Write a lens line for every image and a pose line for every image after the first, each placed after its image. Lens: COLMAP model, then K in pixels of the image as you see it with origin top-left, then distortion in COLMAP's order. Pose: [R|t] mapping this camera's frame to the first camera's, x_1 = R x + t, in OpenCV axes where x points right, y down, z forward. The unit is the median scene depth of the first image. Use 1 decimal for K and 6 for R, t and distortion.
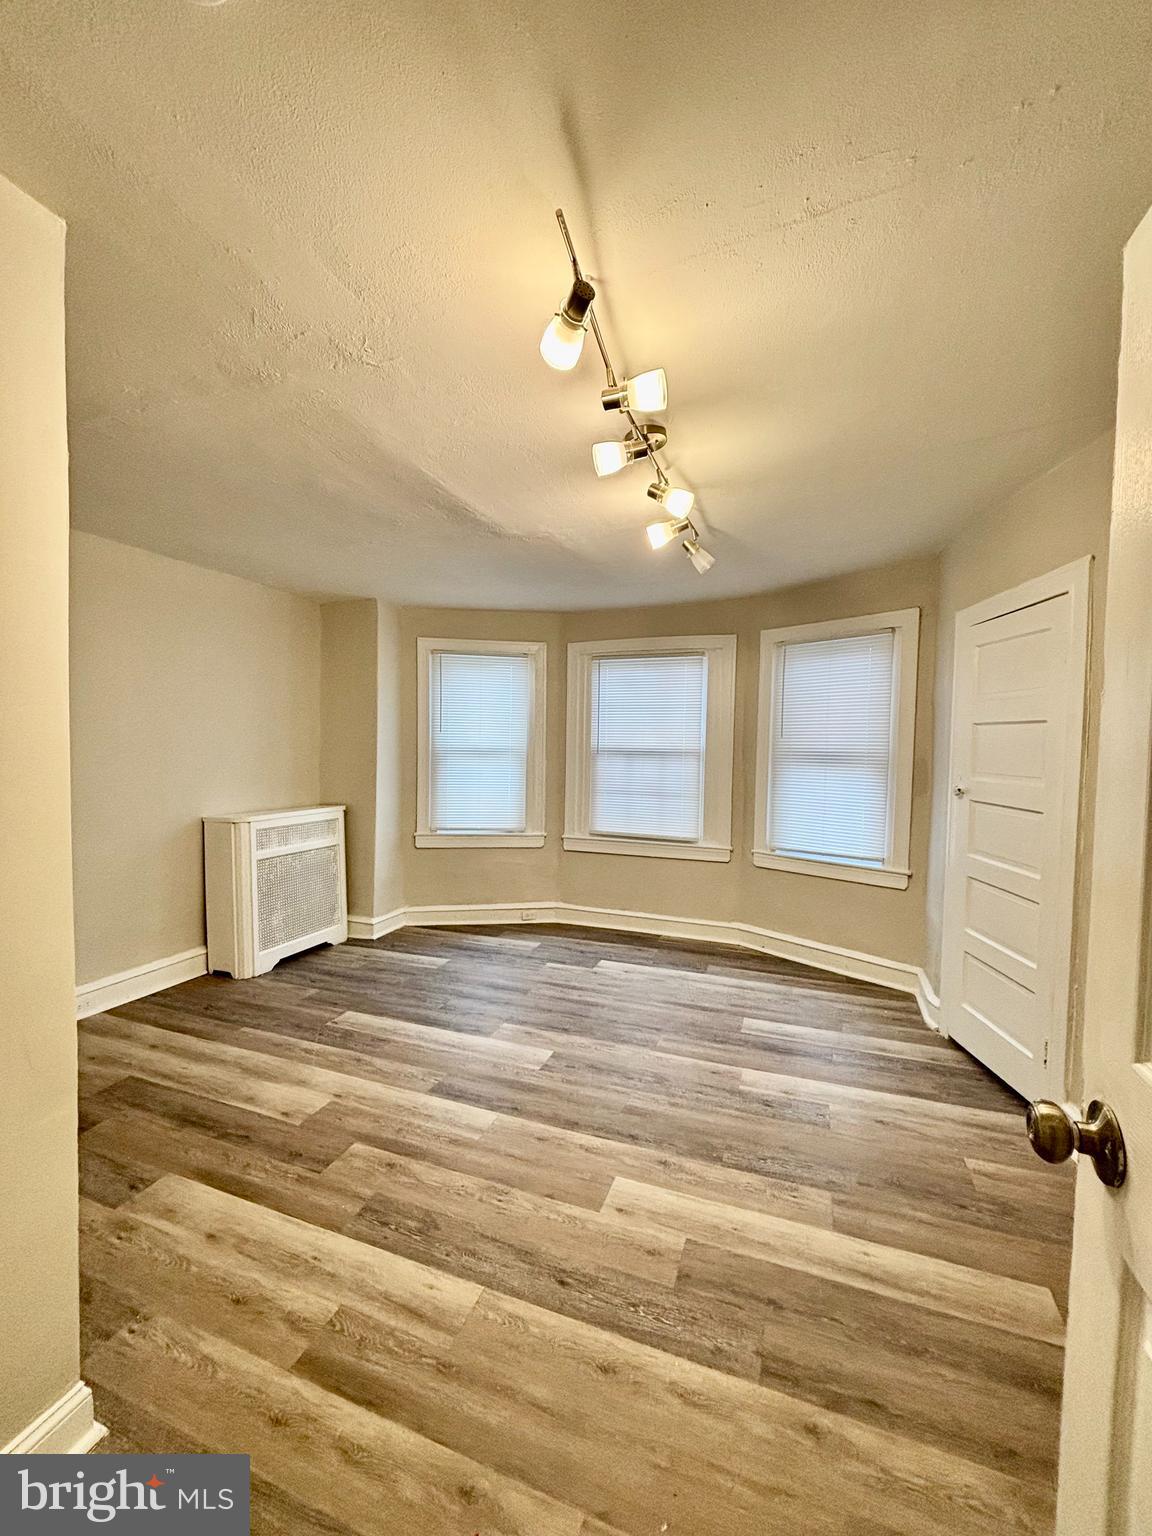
lens RADIAL K [[617.7, 0, 574.5], [0, 617.7, 766.0], [0, 0, 1]] dist [-0.007768, 0.004744]
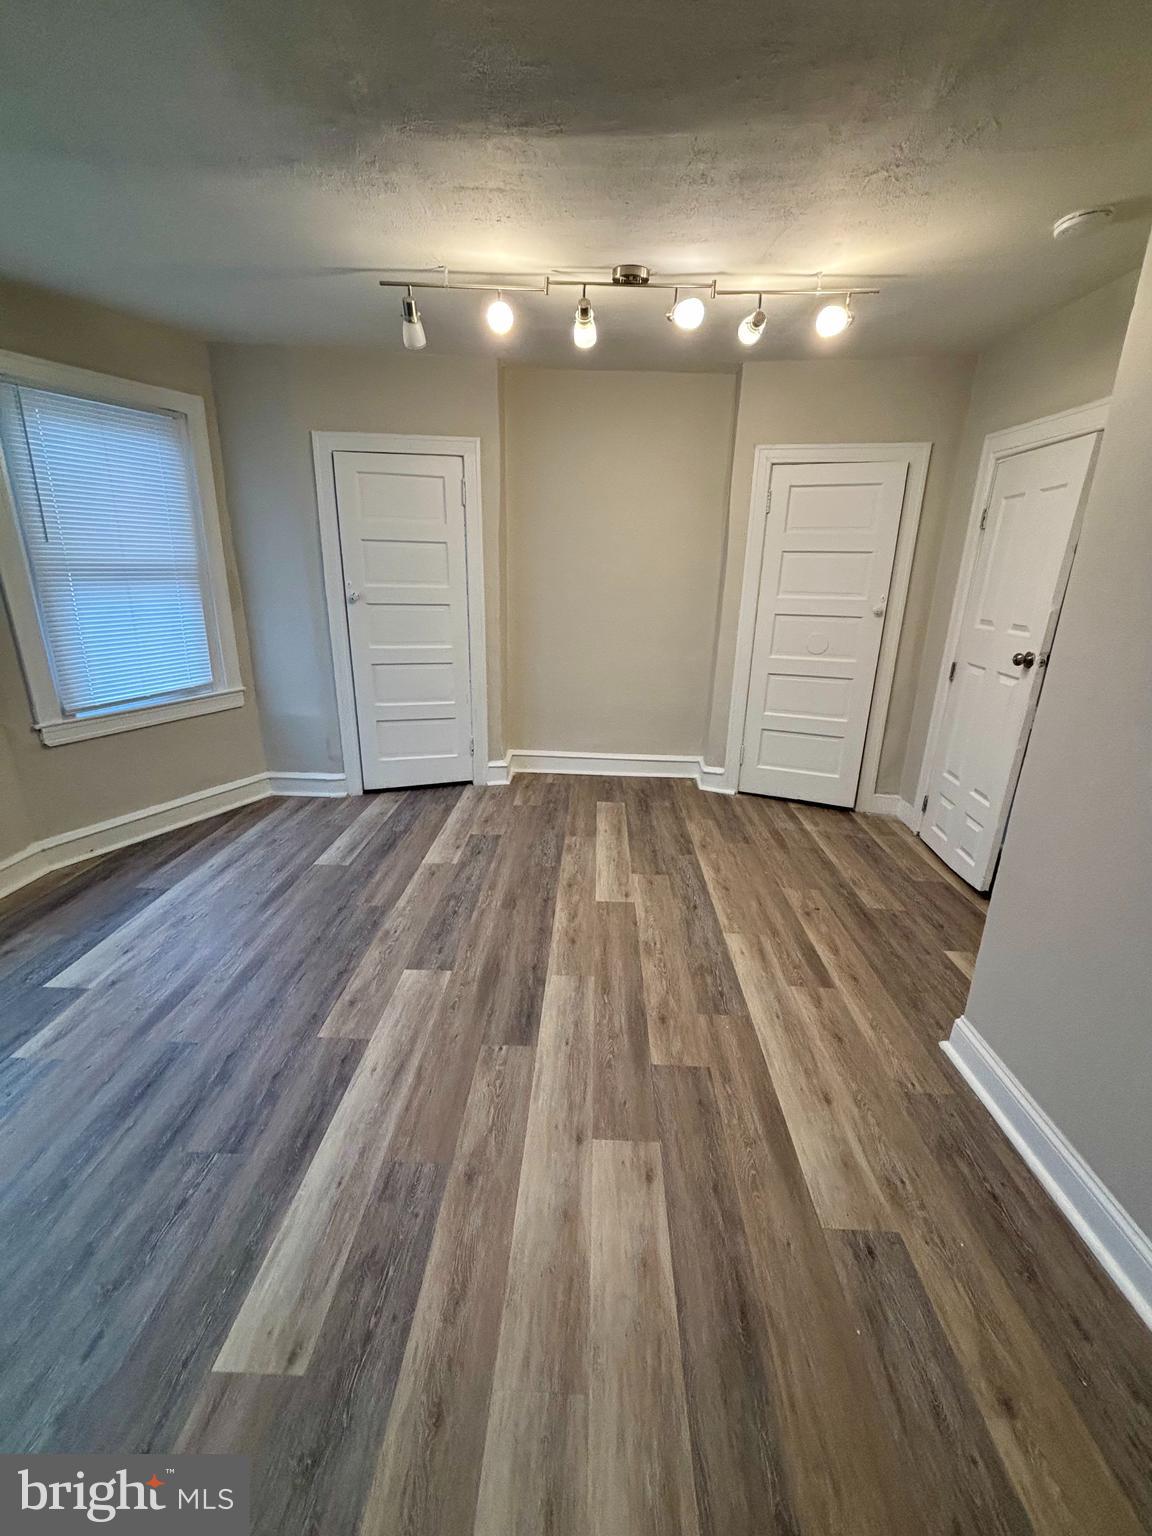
lens RADIAL K [[617.7, 0, 574.5], [0, 617.7, 766.0], [0, 0, 1]] dist [-0.007768, 0.004744]
pose [[-0.318548, -0.303430, 0.898030, -0.973065], [0.021913, 0.944771, 0.326996, -0.045289], [-0.947653, 0.123843, -0.294306, 1.325589]]
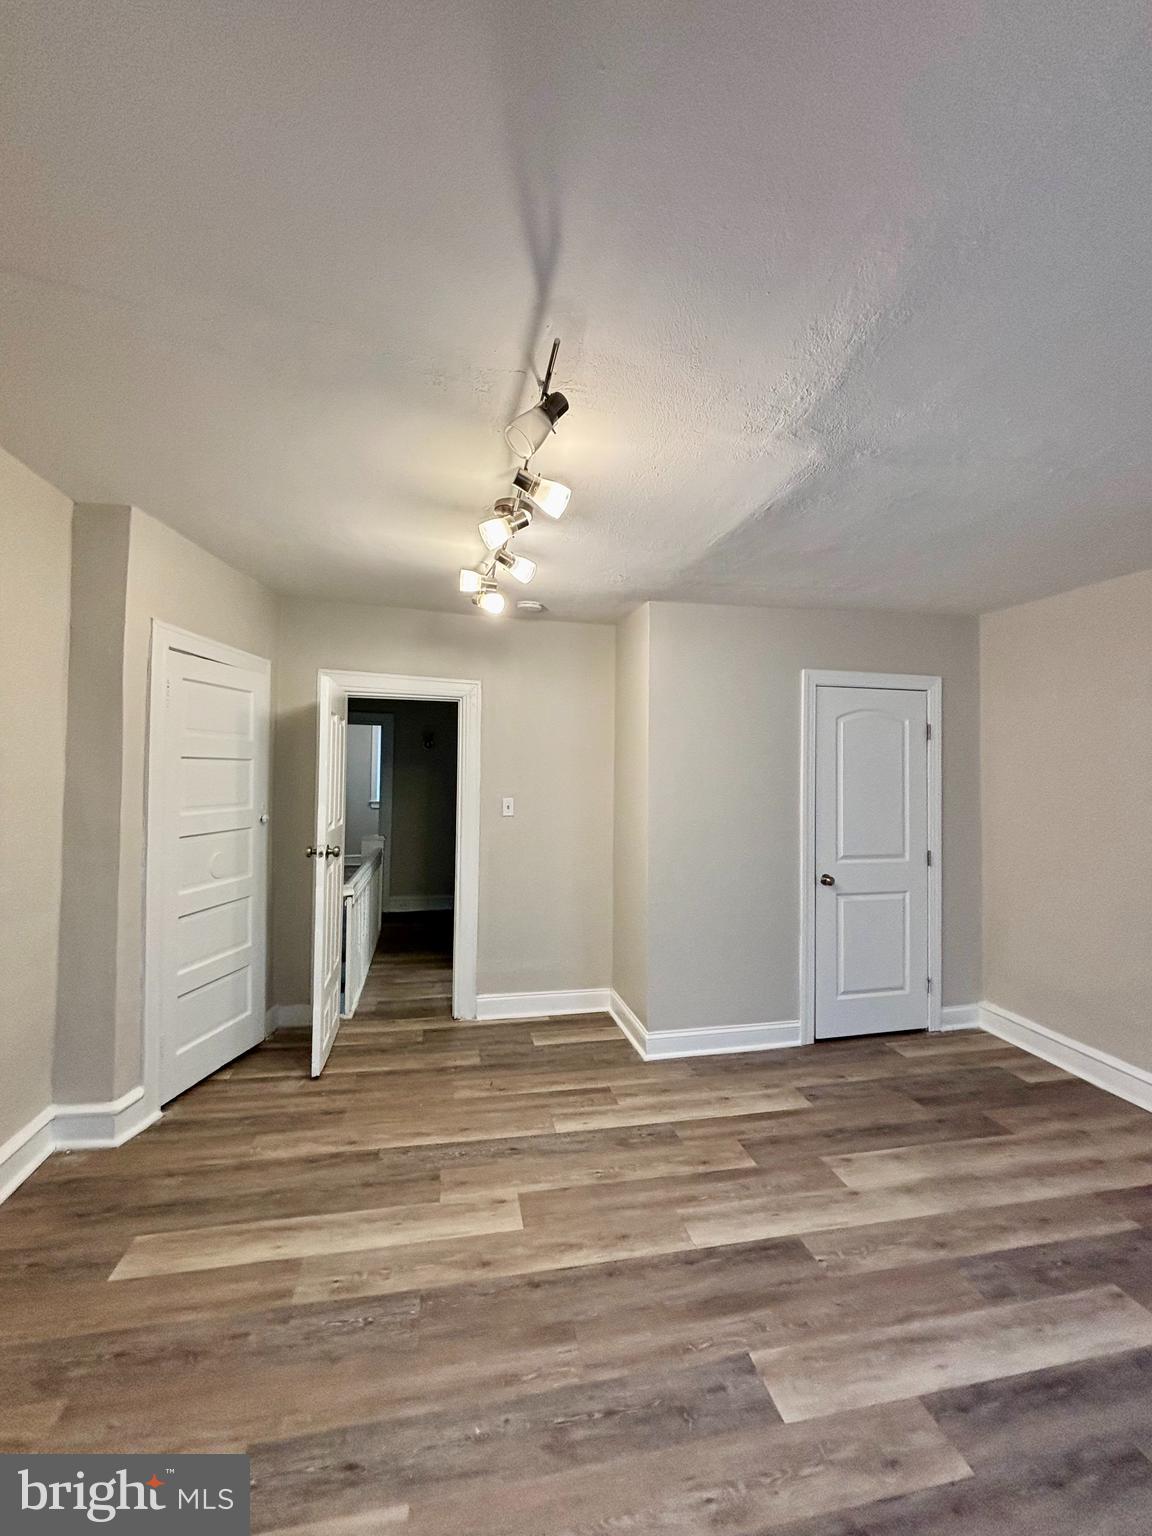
lens RADIAL K [[617.7, 0, 574.5], [0, 617.7, 766.0], [0, 0, 1]] dist [-0.007768, 0.004744]
pose [[-0.837999, -0.034787, -0.544561, 0.526549], [-0.054613, 0.998302, 0.020269, -0.085714], [0.542931, 0.046725, -0.838476, 1.730505]]
